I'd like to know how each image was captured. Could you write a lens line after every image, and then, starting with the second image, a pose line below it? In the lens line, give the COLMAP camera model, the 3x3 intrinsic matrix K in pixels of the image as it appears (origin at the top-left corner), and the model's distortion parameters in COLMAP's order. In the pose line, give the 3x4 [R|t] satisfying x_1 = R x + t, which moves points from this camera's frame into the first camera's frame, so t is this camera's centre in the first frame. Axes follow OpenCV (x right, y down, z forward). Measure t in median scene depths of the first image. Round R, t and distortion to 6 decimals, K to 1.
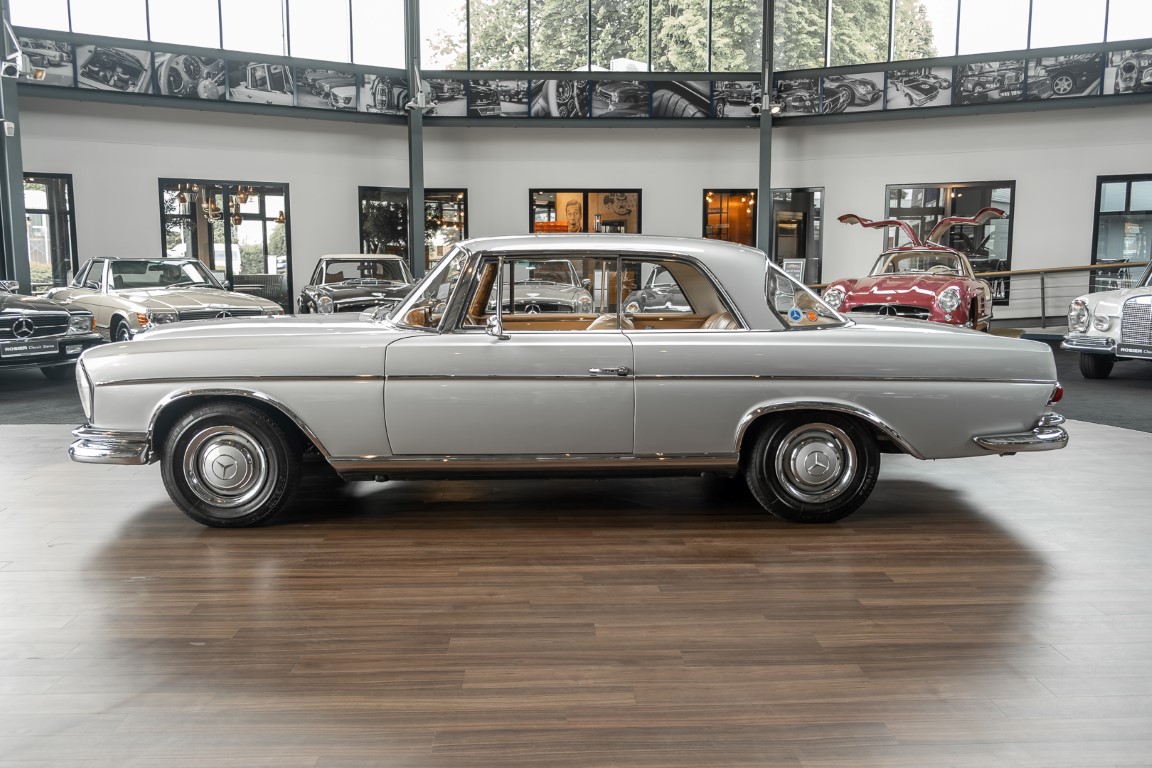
lens RADIAL K [[948.4, 0, 576.0], [0, 948.4, 384.0], [0, 0, 1]] dist [-0.001160, -0.002615]
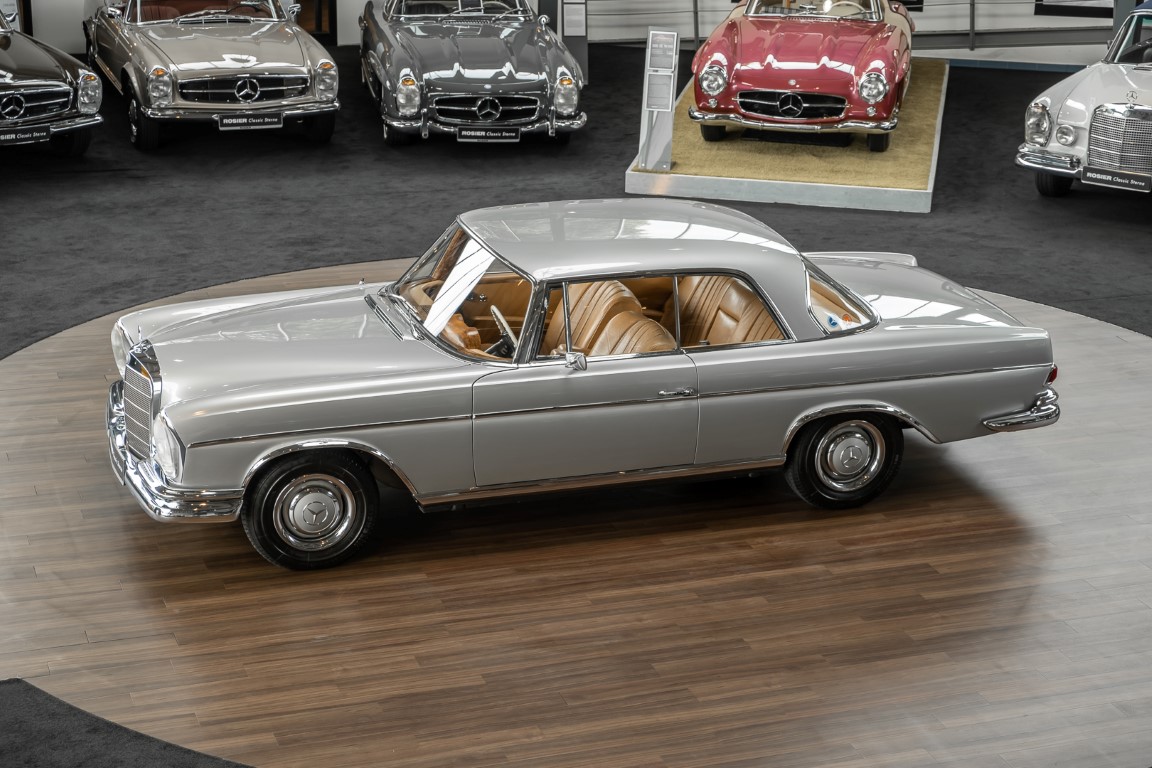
lens RADIAL K [[2055.8, 0, 576.0], [0, 2055.8, 384.0], [0, 0, 1]] dist [0.045164, 0.085800]
pose [[0.954549, -0.073560, 0.288833, -0.735426], [0.012316, 0.977973, 0.208366, -0.502941], [-0.297798, -0.195339, 0.934430, -1.104739]]
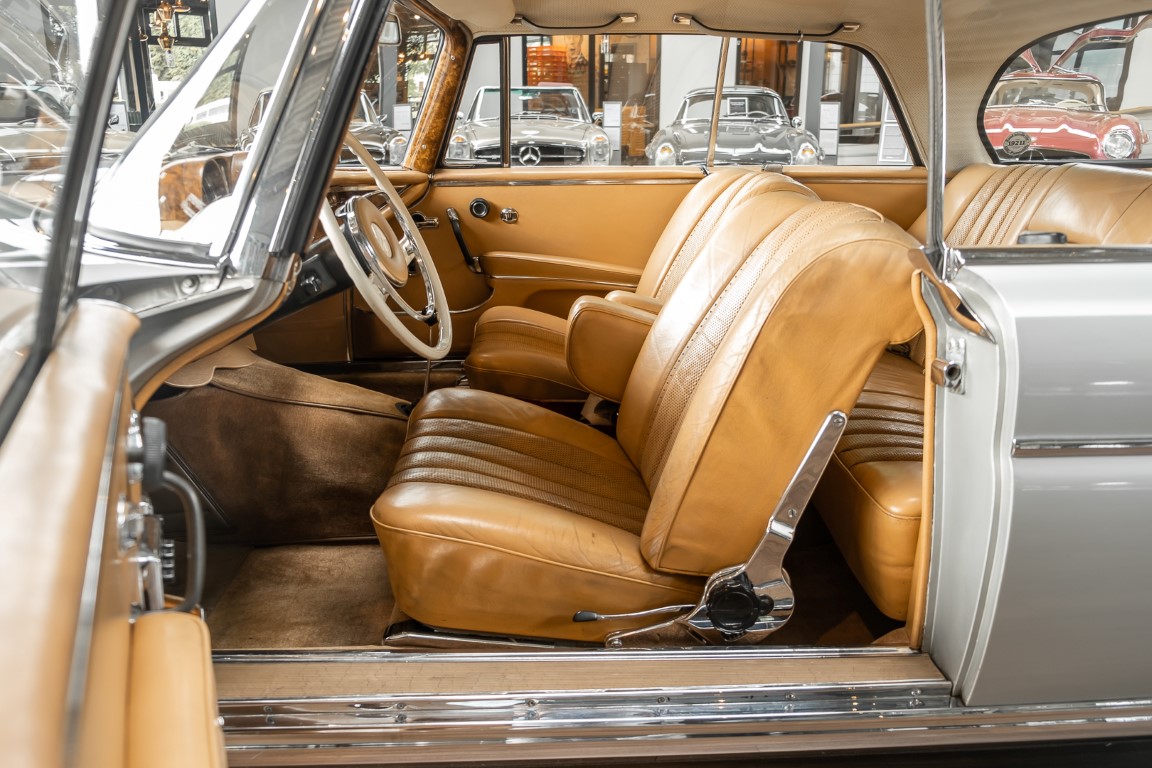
lens RADIAL K [[923.1, 0, 576.0], [0, 923.1, 384.0], [0, 0, 1]] dist [-0.024660, -0.003969]
pose [[0.999913, 0.002752, 0.012885, -0.055475], [-0.004869, 0.985897, 0.167280, -0.062526], [-0.012243, -0.167328, 0.985825, 0.780689]]
